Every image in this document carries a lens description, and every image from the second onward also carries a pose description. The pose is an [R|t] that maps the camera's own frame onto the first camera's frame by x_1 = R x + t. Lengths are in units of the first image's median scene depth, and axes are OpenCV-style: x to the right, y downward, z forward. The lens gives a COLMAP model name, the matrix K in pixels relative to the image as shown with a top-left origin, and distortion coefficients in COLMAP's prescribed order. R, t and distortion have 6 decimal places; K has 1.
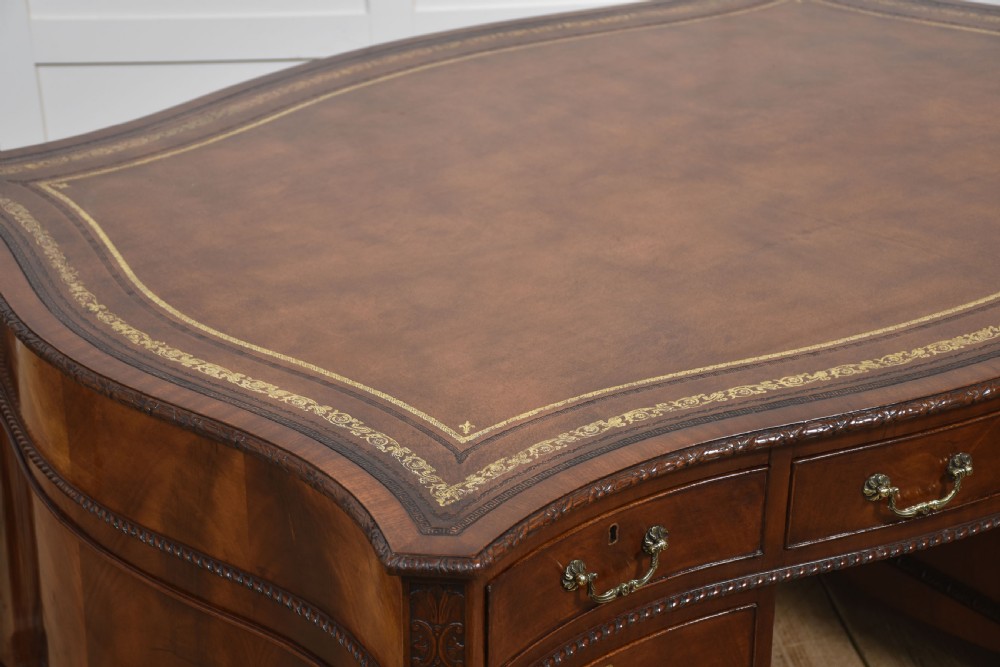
lens RADIAL K [[1887.6, 0, 497.3], [0, 1887.6, 336.6], [0, 0, 1]] dist [0.332396, 0.306424]
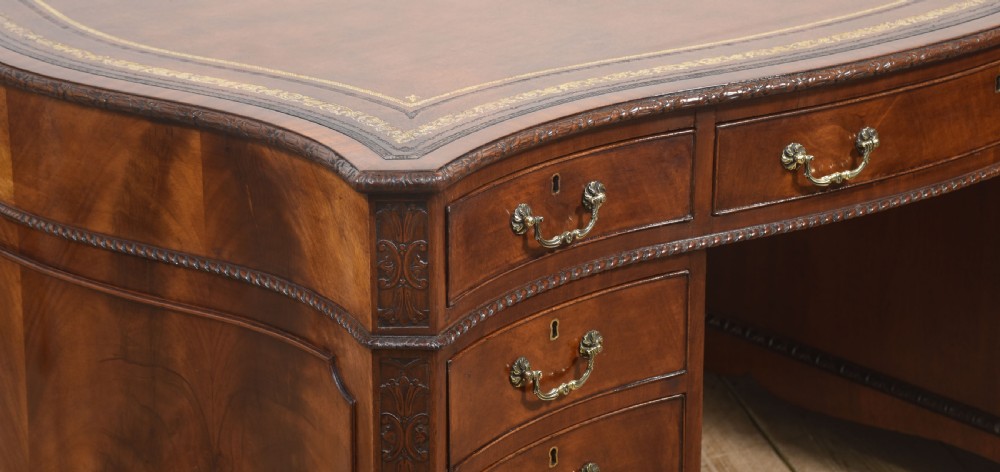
lens RADIAL K [[2236.0, 0, 502.1], [0, 2236.0, 131.2], [0, 0, 1]] dist [0.388641, 0.128923]
pose [[0.996079, -0.034655, 0.081401, -0.067286], [0.045197, 0.990290, -0.131466, 0.227555], [-0.076055, 0.134629, 0.987973, -0.235445]]
